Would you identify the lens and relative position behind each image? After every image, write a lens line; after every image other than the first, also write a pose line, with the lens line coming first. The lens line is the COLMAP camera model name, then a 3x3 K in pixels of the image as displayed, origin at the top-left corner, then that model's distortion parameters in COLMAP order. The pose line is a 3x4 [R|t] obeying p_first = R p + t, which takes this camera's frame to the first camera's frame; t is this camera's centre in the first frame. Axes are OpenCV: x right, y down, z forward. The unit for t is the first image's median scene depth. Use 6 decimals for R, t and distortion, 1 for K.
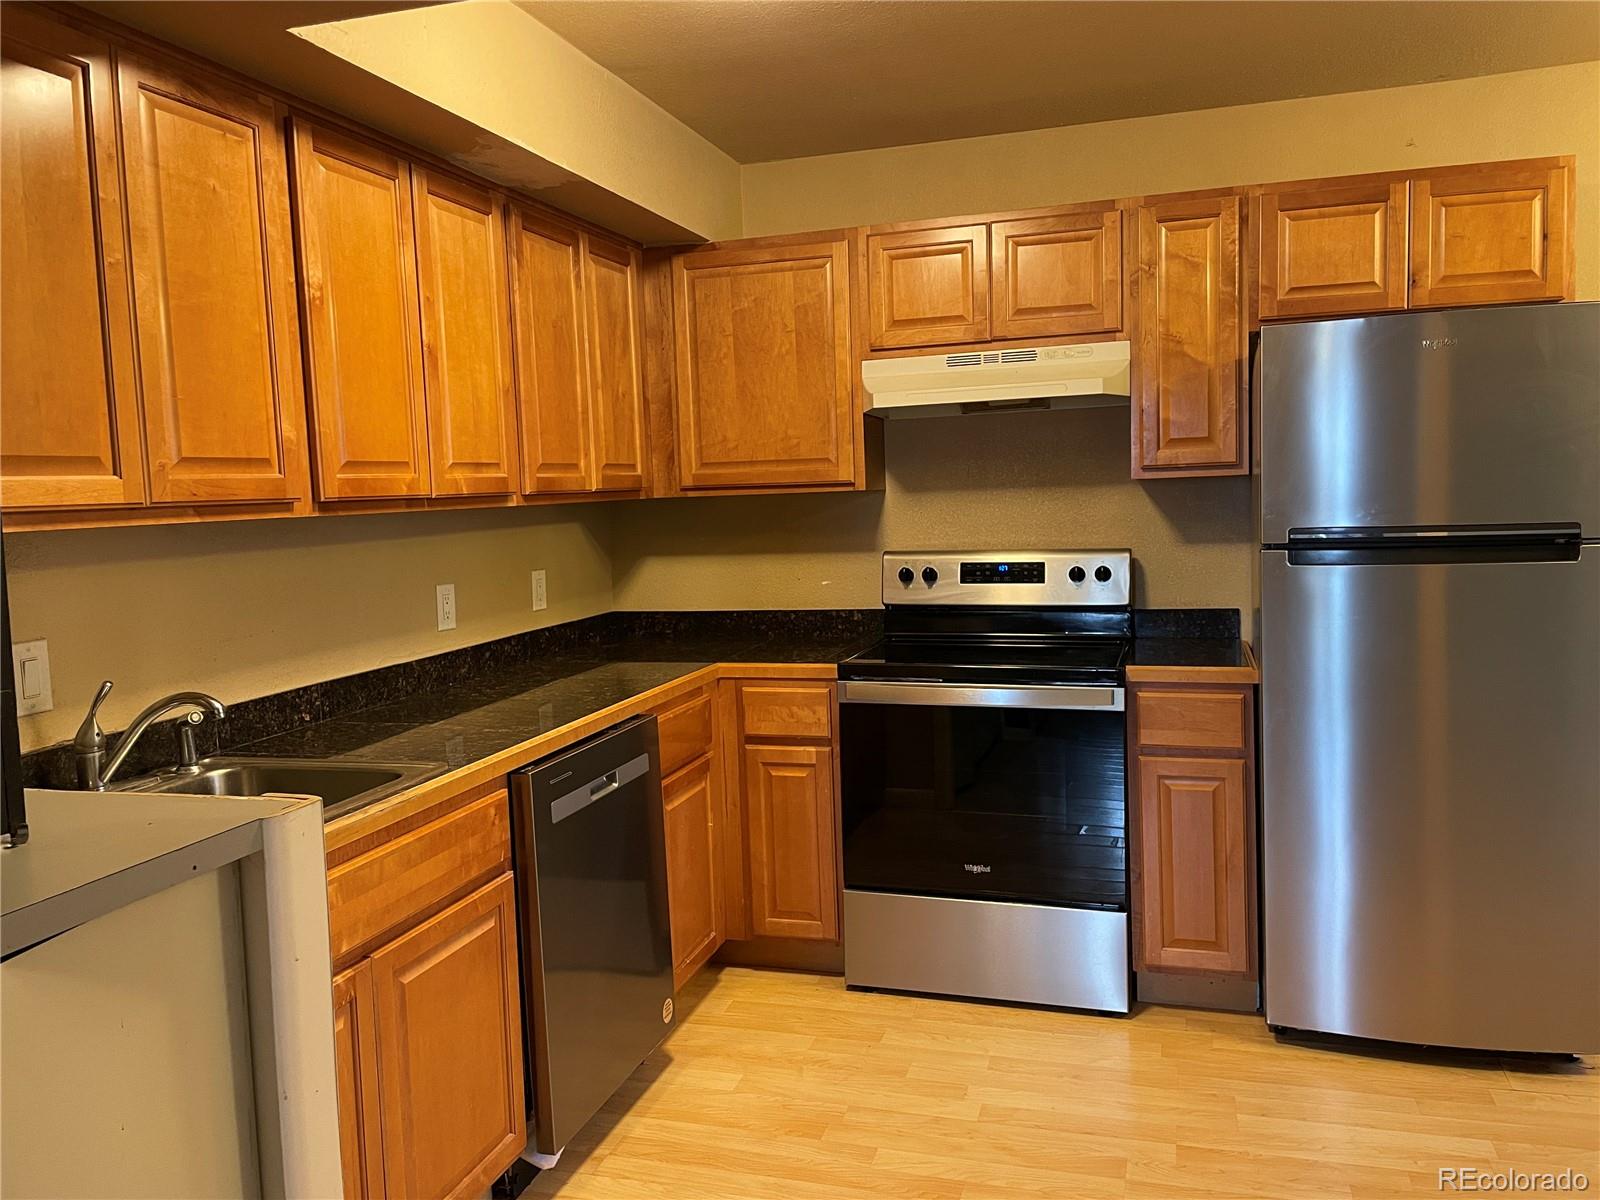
lens RADIAL K [[1232.8, 0, 798.0], [0, 1232.8, 592.8], [0, 0, 1]] dist [0.056683, -0.038368]
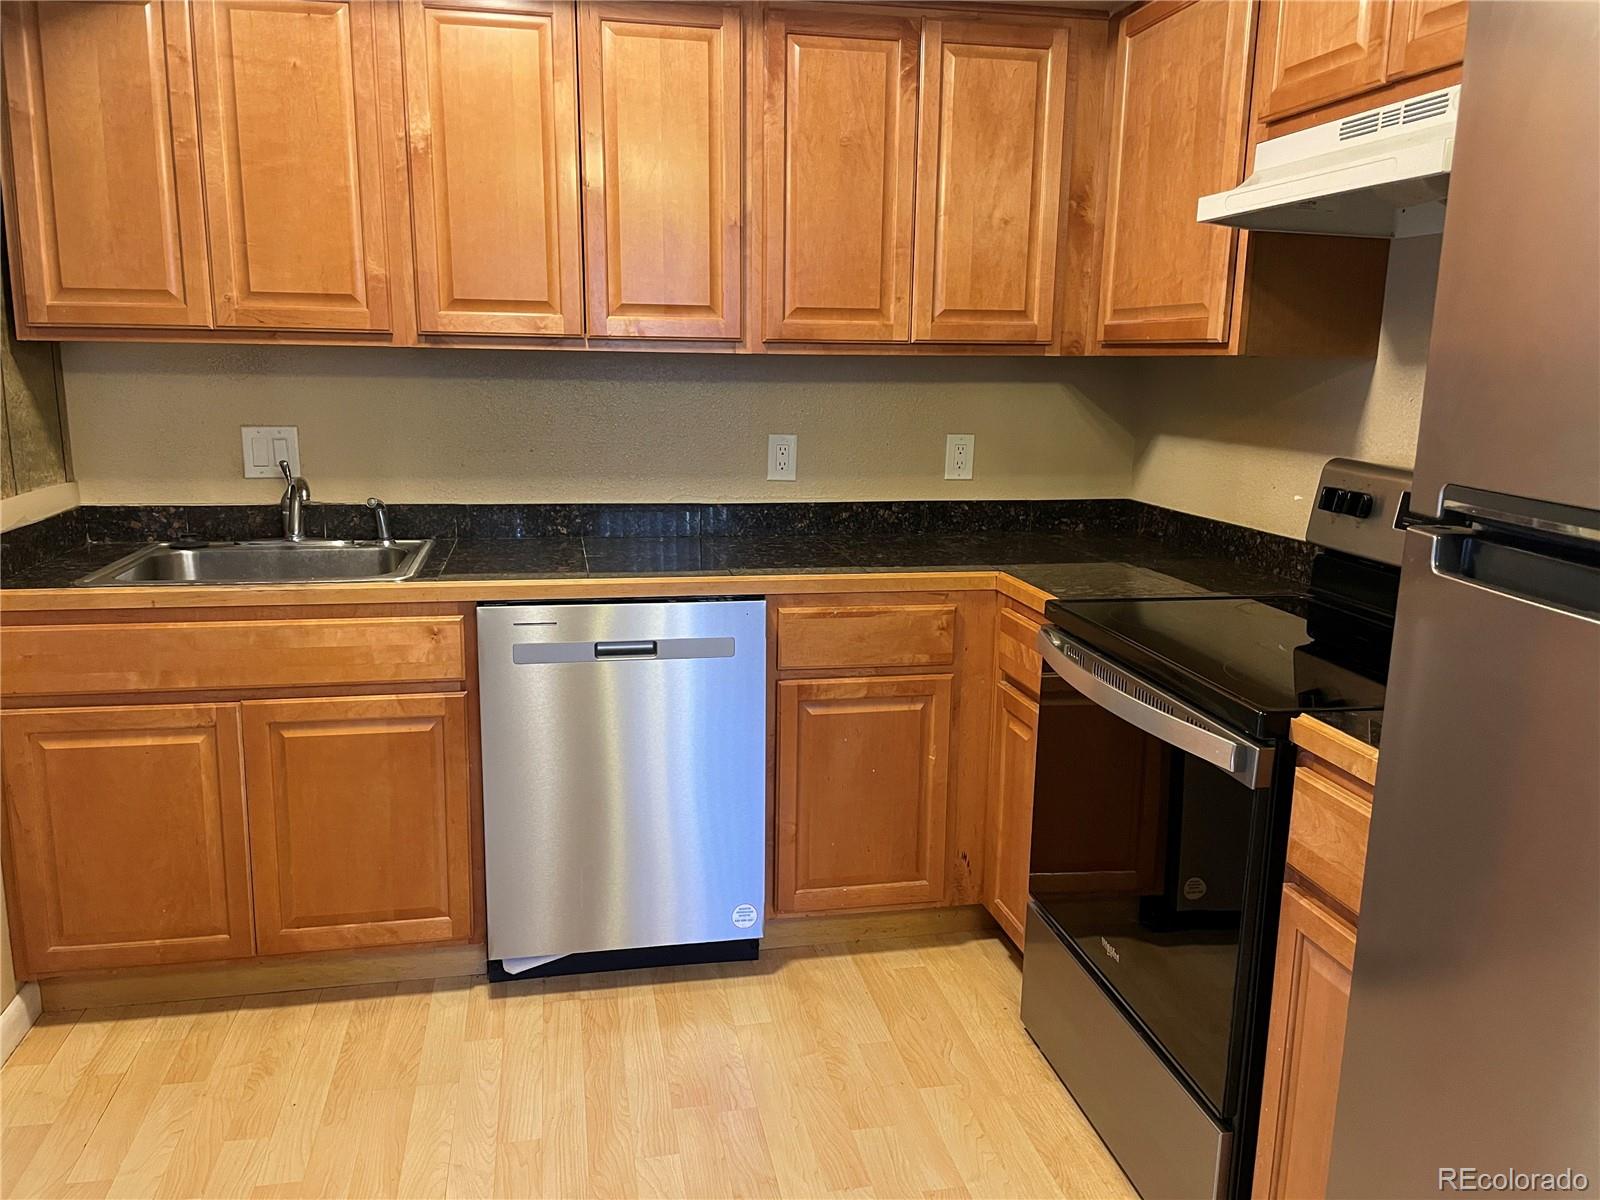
lens RADIAL K [[1232.8, 0, 796.4], [0, 1232.8, 612.7], [0, 0, 1]] dist [0.056683, -0.038368]
pose [[0.467007, 0.222078, -0.855912, 0.589004], [-0.107760, 0.975028, 0.194188, -0.059518], [0.877663, 0.001546, 0.479276, 0.540591]]
